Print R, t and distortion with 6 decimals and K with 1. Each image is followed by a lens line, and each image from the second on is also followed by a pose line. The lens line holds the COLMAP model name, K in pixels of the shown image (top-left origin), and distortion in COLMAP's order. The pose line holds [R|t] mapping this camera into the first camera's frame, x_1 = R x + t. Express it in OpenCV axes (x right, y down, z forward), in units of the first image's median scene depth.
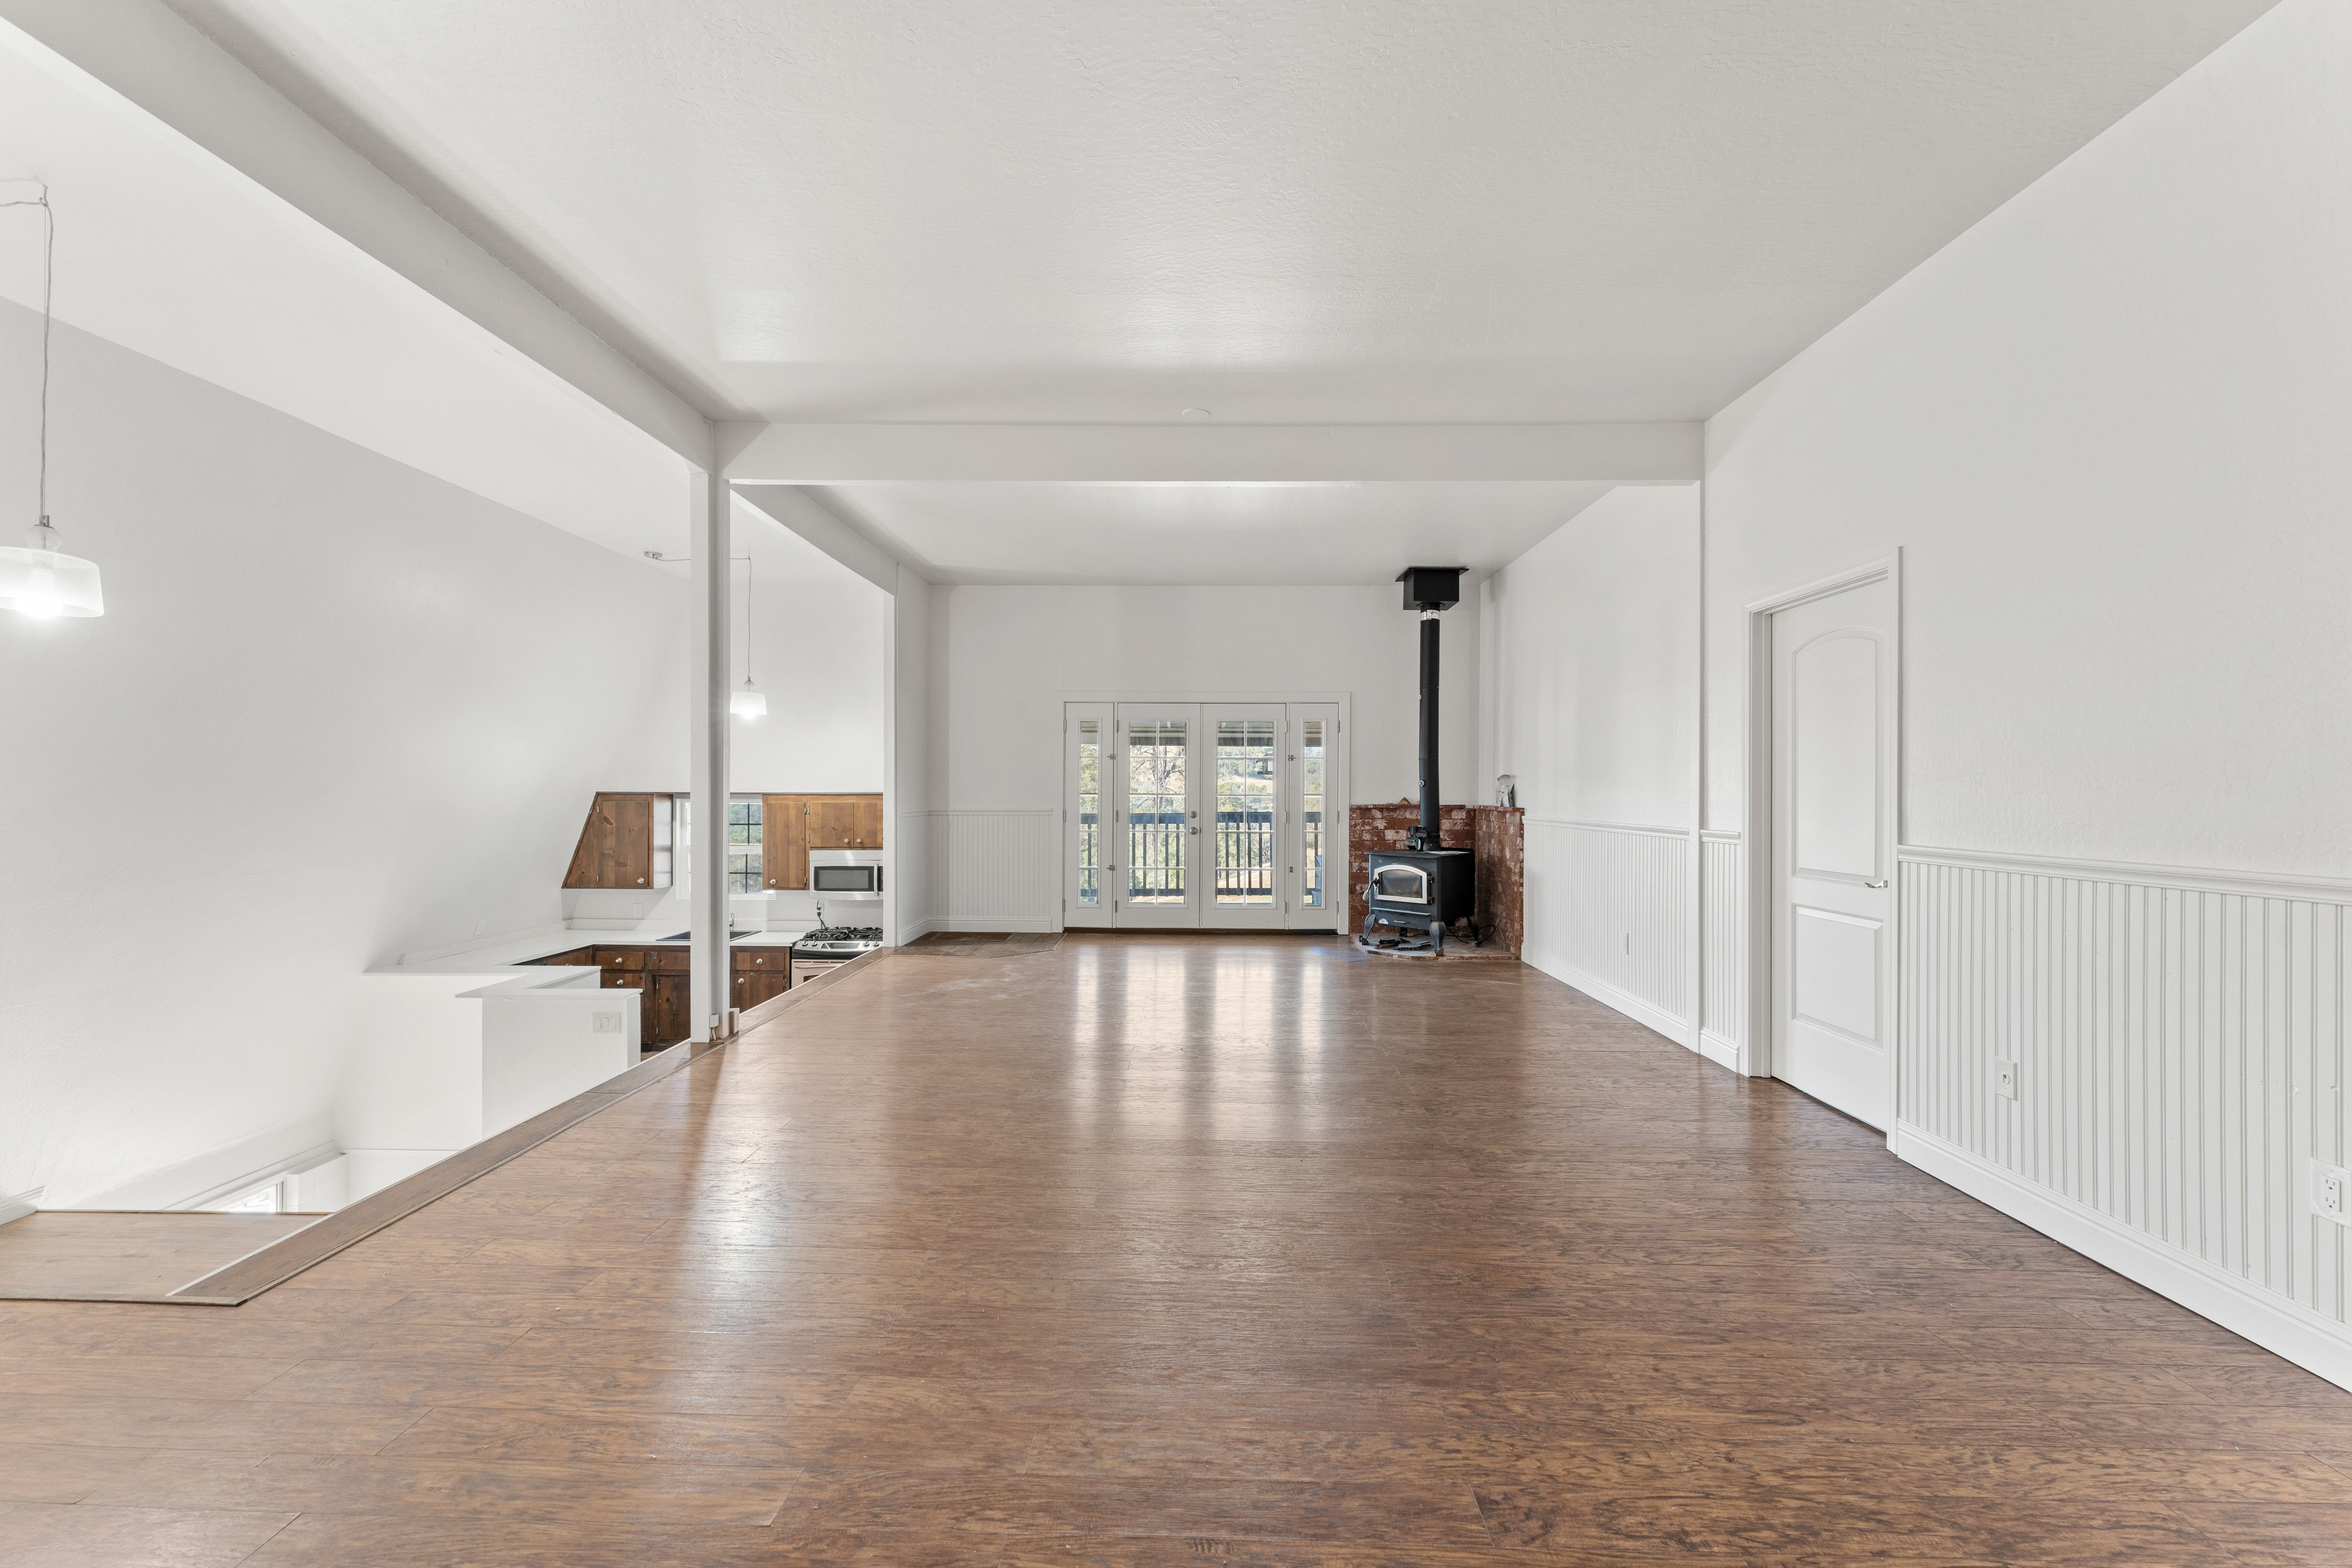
lens RADIAL K [[936.1, 0, 1174.4], [0, 936.1, 785.8], [0, 0, 1]] dist [0.004955, -0.001104]
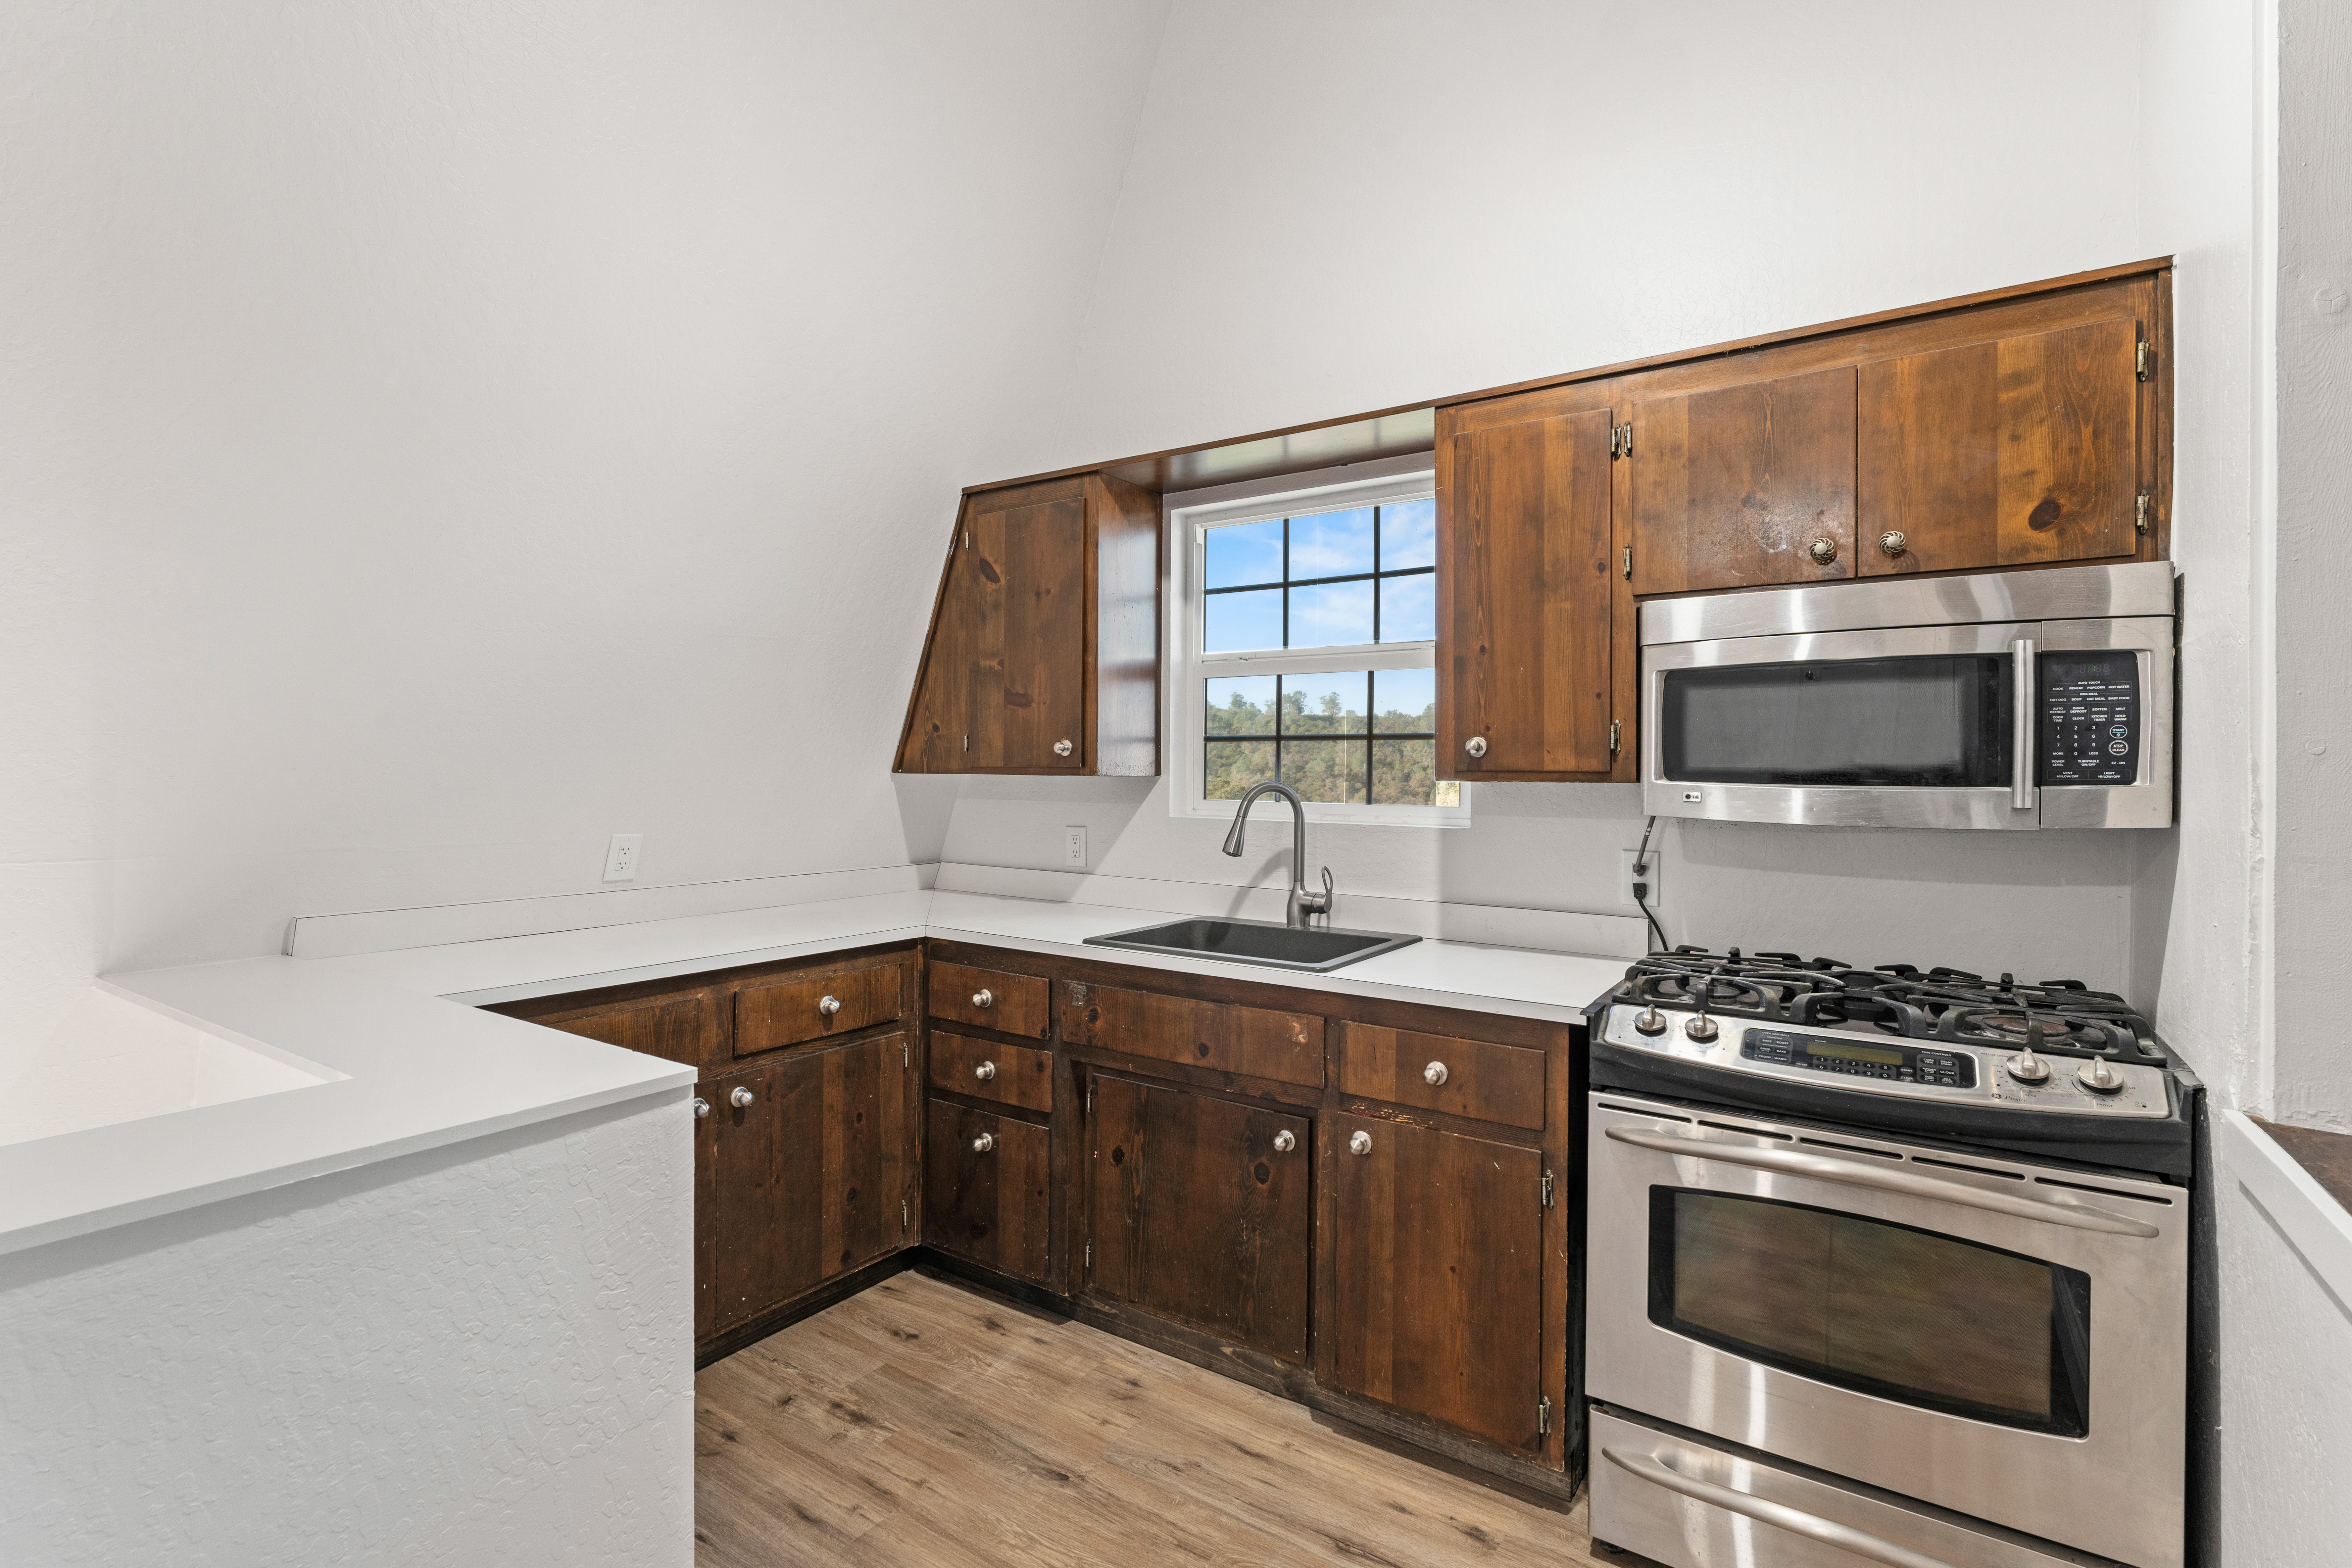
lens RADIAL K [[1073.7, 0, 1194.1], [0, 1073.7, 779.8], [0, 0, 1]] dist [0.001700, 0.000307]
pose [[0.847380, 0.006418, -0.530948, -0.348732], [-0.003434, 0.999972, 0.006607, 0.112489], [0.530976, -0.003775, 0.847379, 0.735915]]
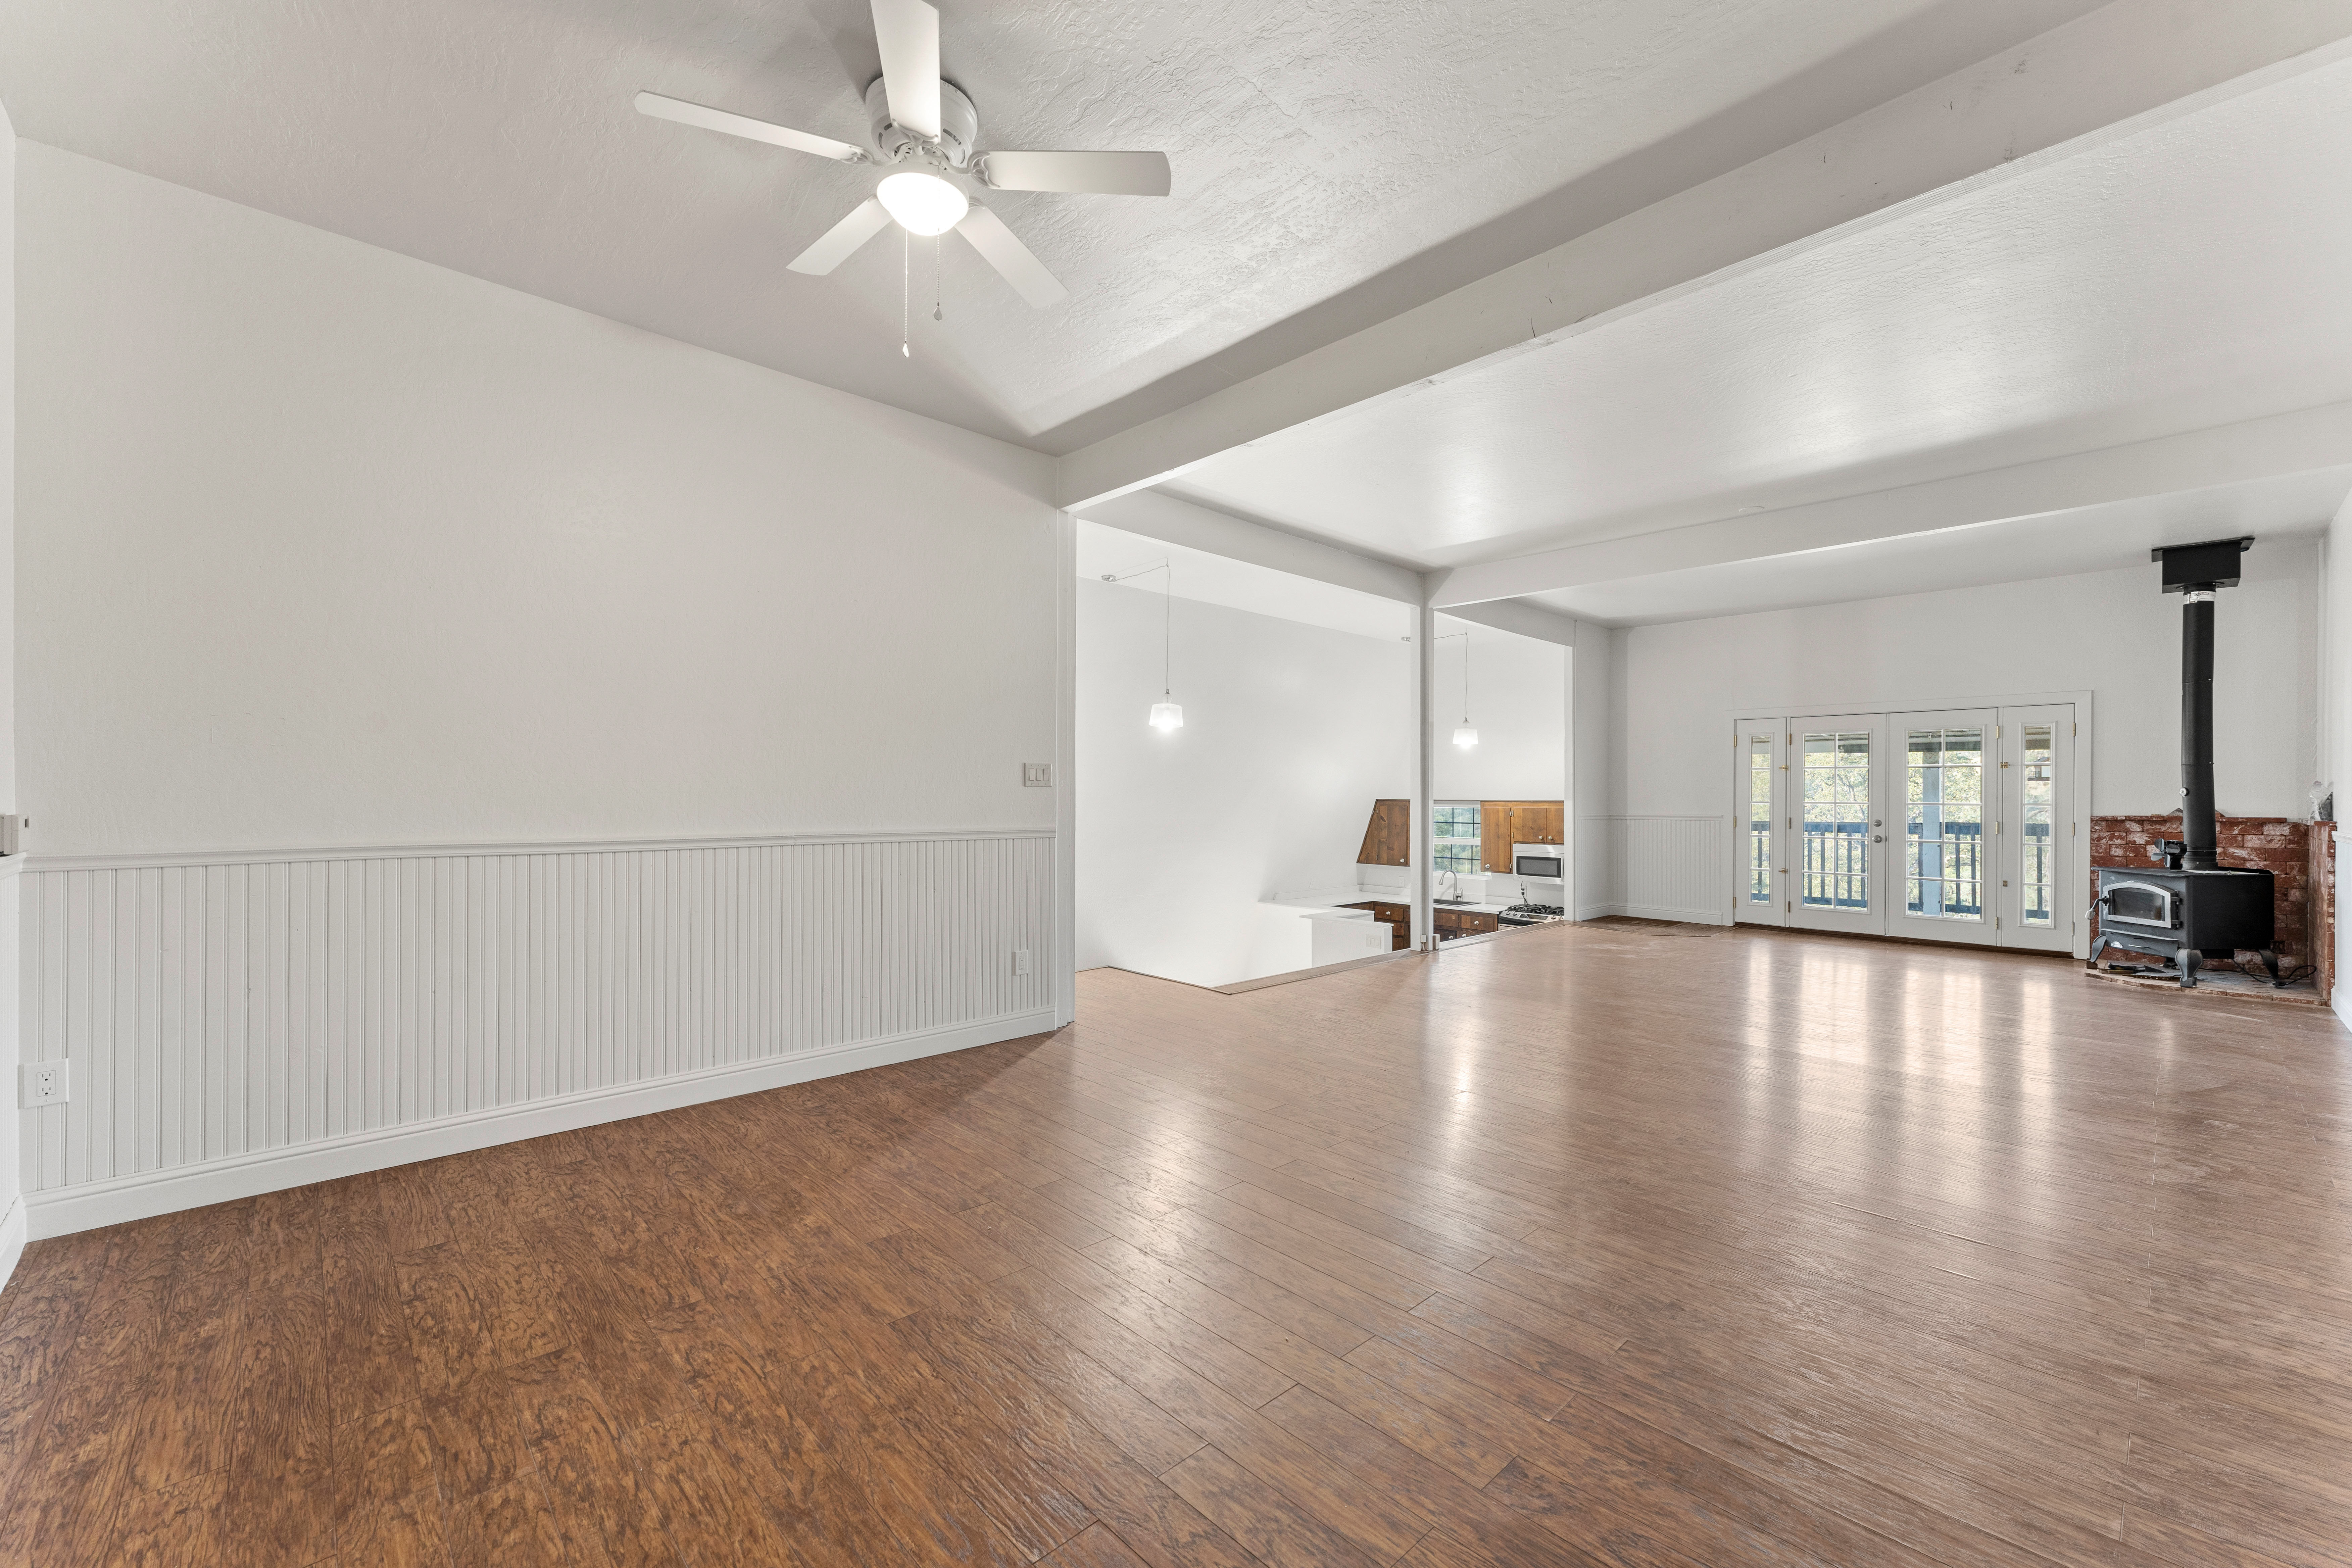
lens RADIAL K [[936.1, 0, 1178.6], [0, 936.1, 802.8], [0, 0, 1]] dist [0.004955, -0.001104]
pose [[0.705552, 0.005469, -0.708637, 0.218784], [0.001885, 0.999952, 0.009594, -0.002606], [0.708656, -0.008105, 0.705508, -0.274375]]
